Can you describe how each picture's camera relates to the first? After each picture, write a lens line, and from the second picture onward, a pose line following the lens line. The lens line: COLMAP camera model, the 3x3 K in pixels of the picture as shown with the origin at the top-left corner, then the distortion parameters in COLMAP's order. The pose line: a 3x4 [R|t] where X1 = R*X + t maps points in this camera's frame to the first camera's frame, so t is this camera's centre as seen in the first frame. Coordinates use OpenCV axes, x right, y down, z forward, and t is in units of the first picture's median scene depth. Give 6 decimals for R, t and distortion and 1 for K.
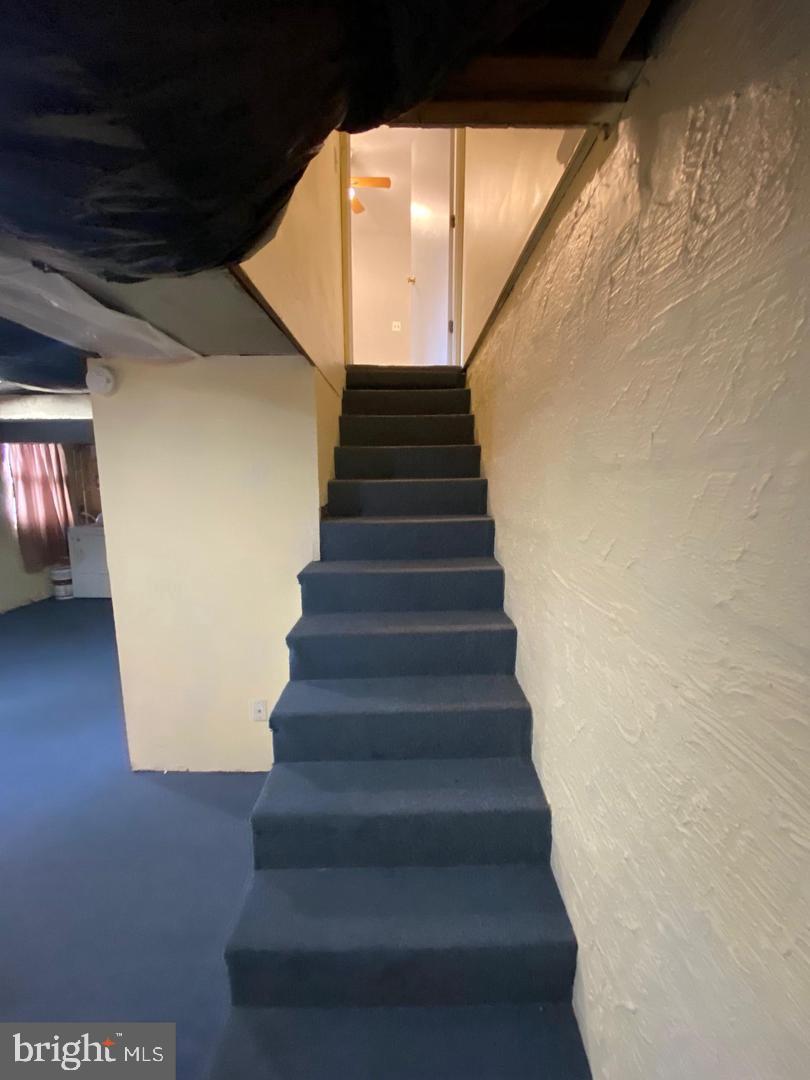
lens RADIAL K [[436.3, 0, 406.5], [0, 436.3, 537.3], [0, 0, 1]] dist [0.001821, -0.000064]
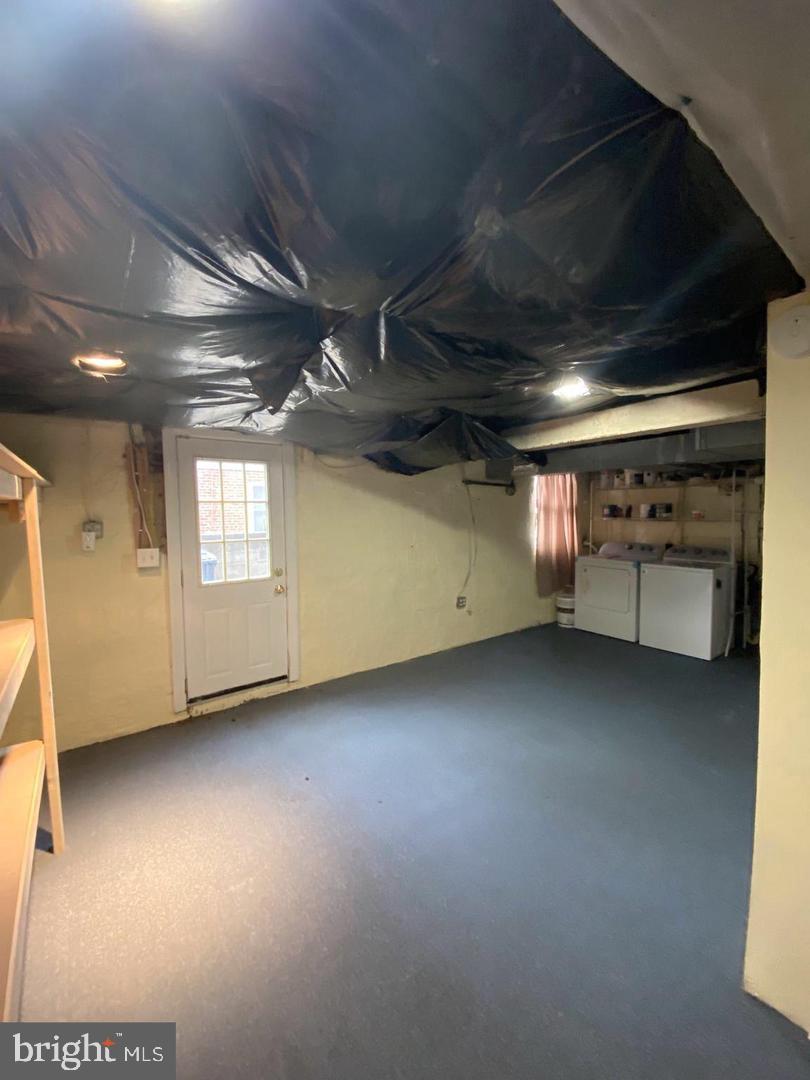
lens RADIAL K [[436.3, 0, 408.3], [0, 436.3, 541.5], [0, 0, 1]] dist [0.001821, -0.000064]
pose [[0.586292, 0.042525, -0.808983, -0.192829], [-0.090211, 0.995837, -0.013031, -0.009530], [0.805061, 0.080619, 0.587688, 0.102627]]
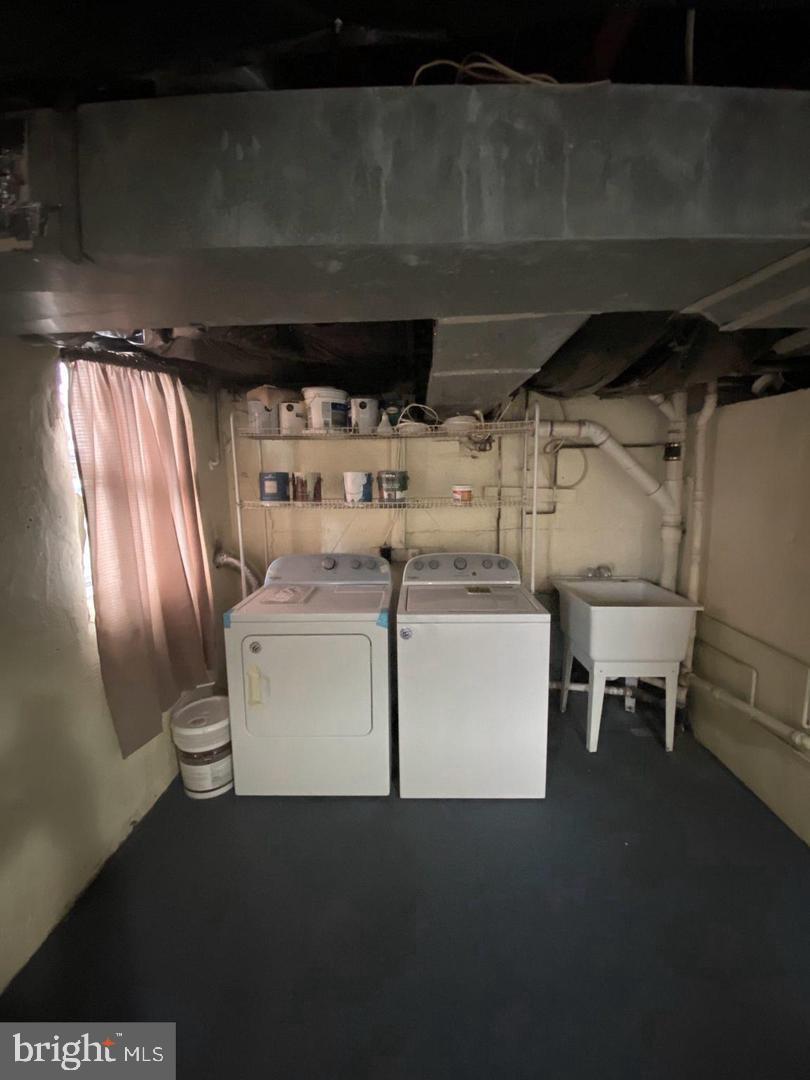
lens RADIAL K [[436.3, 0, 410.3], [0, 436.3, 540.8], [0, 0, 1]] dist [0.001821, -0.000064]
pose [[0.999795, -0.013885, -0.014723, -0.609921], [0.014160, 0.999725, 0.018719, -0.087942], [0.014459, -0.018924, 0.999716, 0.635600]]
